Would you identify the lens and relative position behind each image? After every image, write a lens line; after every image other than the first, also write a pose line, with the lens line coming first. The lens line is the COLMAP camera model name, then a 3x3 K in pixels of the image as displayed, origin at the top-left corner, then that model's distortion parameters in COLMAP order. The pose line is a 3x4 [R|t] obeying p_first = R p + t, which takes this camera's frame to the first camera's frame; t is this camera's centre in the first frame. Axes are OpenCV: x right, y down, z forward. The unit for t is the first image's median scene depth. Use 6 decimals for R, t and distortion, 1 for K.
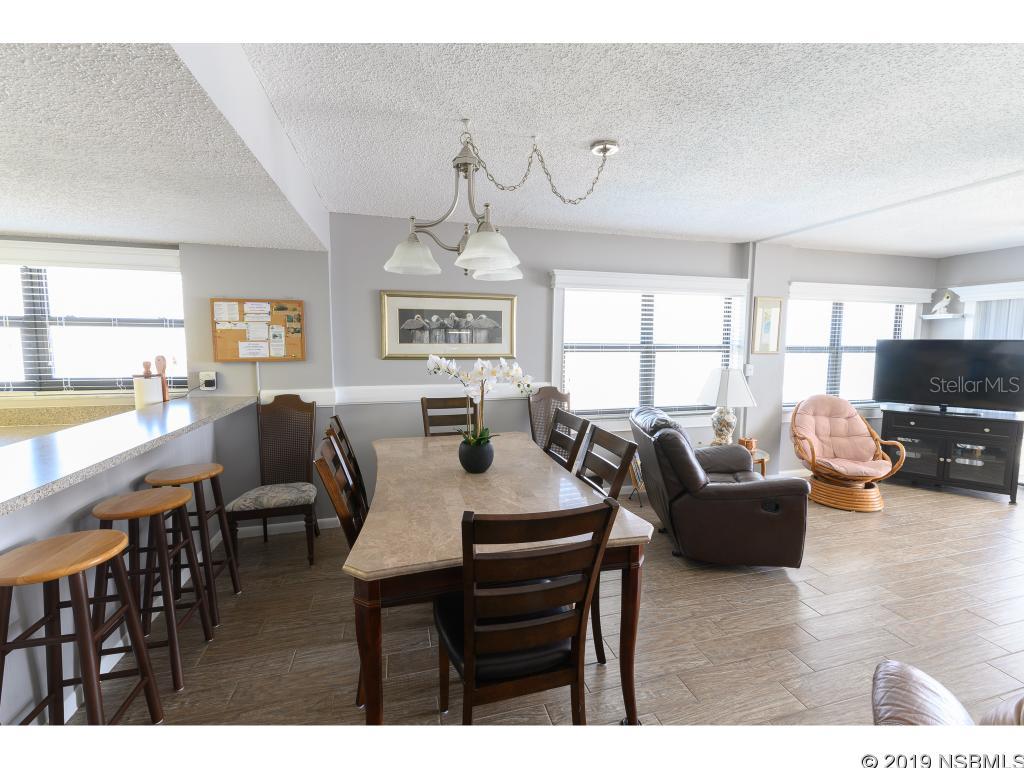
lens RADIAL K [[442.4, 0, 518.6], [0, 442.4, 377.8], [0, 0, 1]] dist [0.001979, -0.000134]
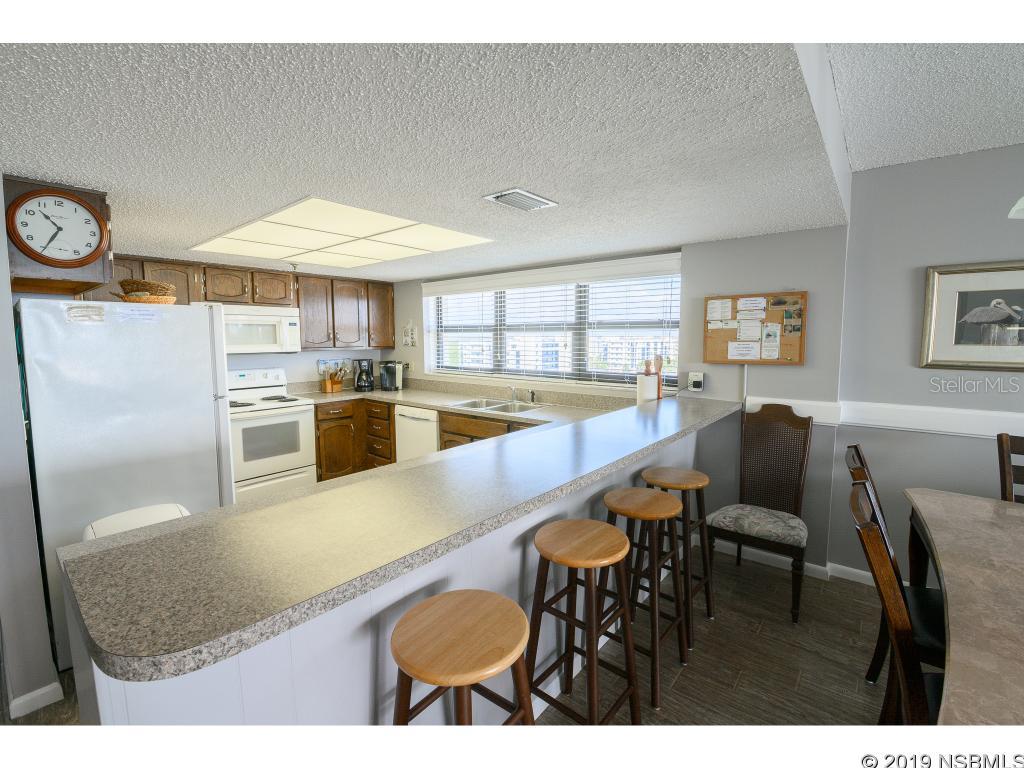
lens RADIAL K [[447.8, 0, 519.4], [0, 447.8, 379.3], [0, 0, 1]] dist [0.001192, -0.000609]
pose [[0.573400, 0.069454, -0.816326, -0.110432], [-0.065013, 0.997115, 0.039170, -0.011624], [0.816692, 0.030612, 0.576261, 0.102602]]
